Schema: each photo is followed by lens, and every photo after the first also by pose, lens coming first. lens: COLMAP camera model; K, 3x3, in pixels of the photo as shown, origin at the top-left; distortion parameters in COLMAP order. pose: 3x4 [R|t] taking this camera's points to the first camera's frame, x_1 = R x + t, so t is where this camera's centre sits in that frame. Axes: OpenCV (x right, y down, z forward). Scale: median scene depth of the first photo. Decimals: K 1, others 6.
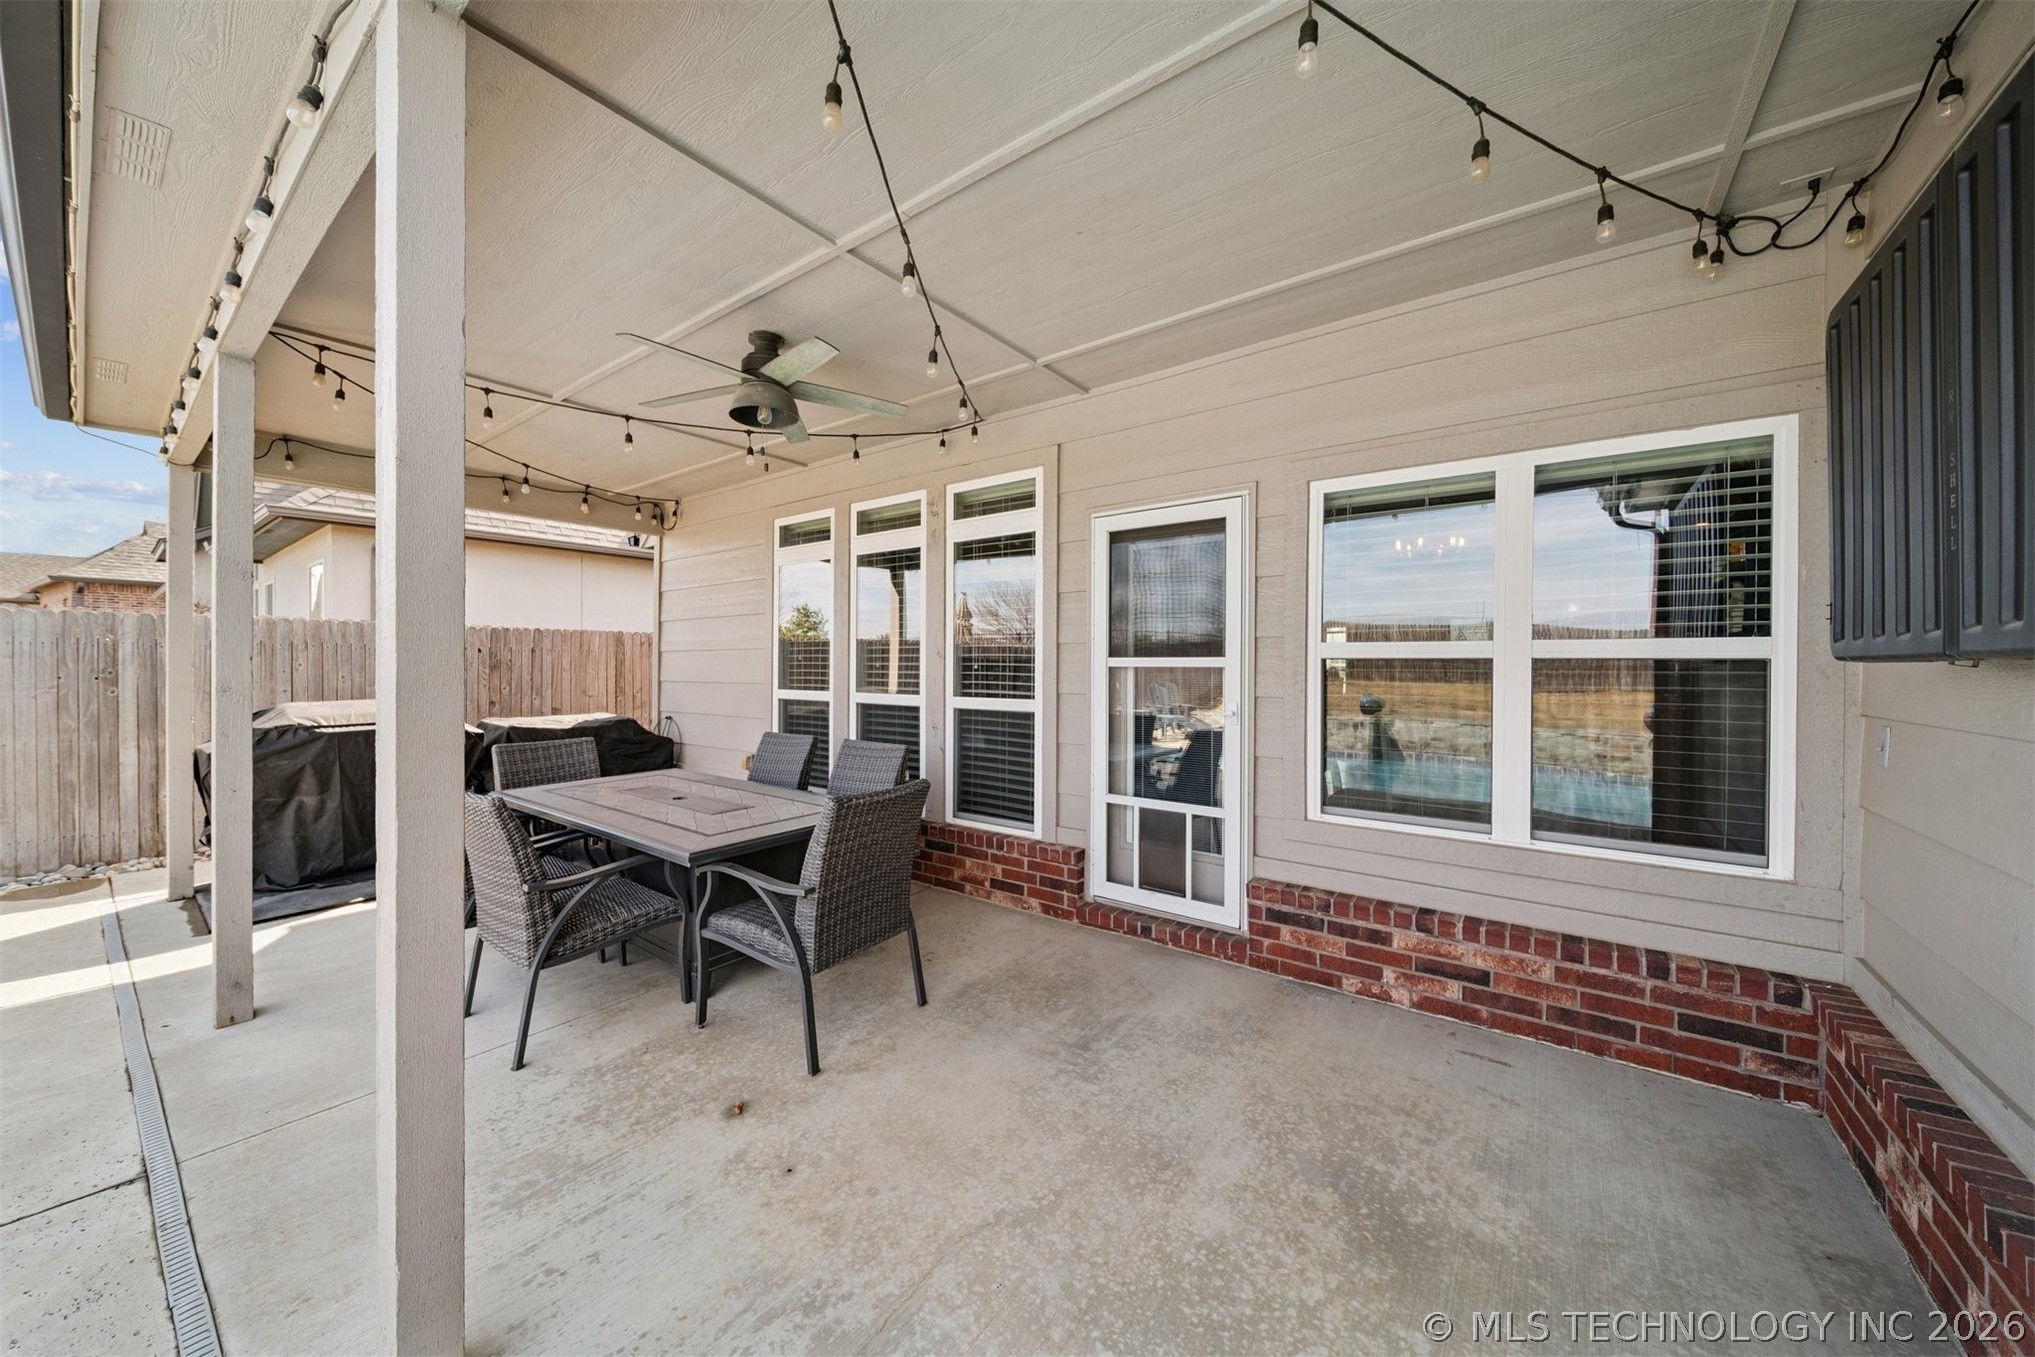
lens RADIAL K [[712.3, 0, 1006.0], [0, 712.3, 670.3], [0, 0, 1]] dist [-0.003132, -0.000477]
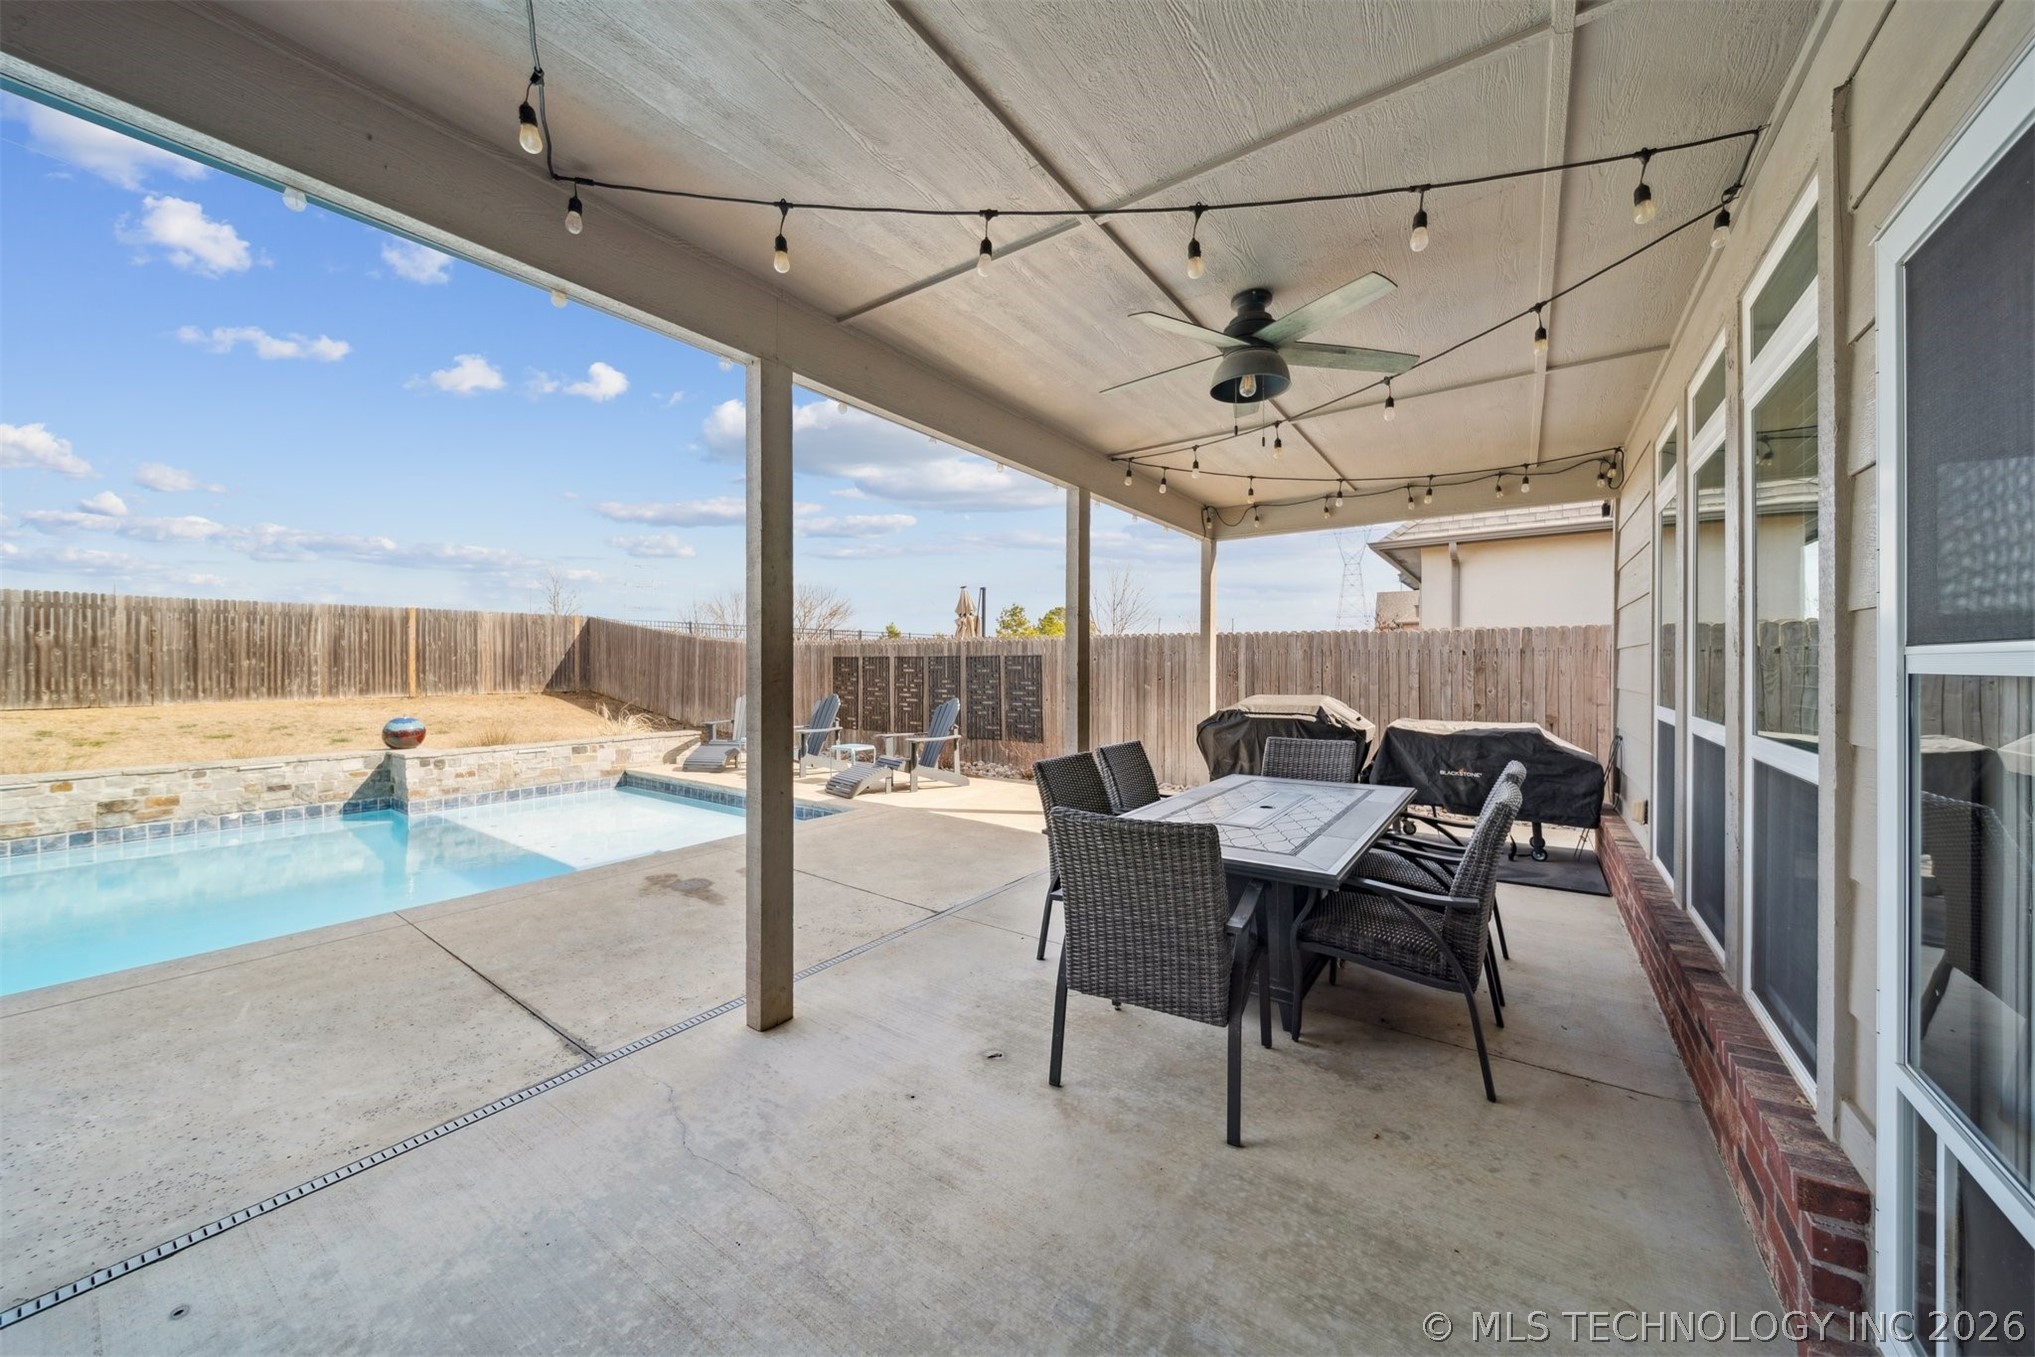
lens RADIAL K [[712.3, 0, 1004.9], [0, 712.3, 668.2], [0, 0, 1]] dist [-0.003132, -0.000477]
pose [[0.027861, 0.000932, -0.999611, 0.261593], [-0.004689, 0.999989, 0.000801, -0.003962], [0.999601, 0.004665, 0.027865, 0.330544]]
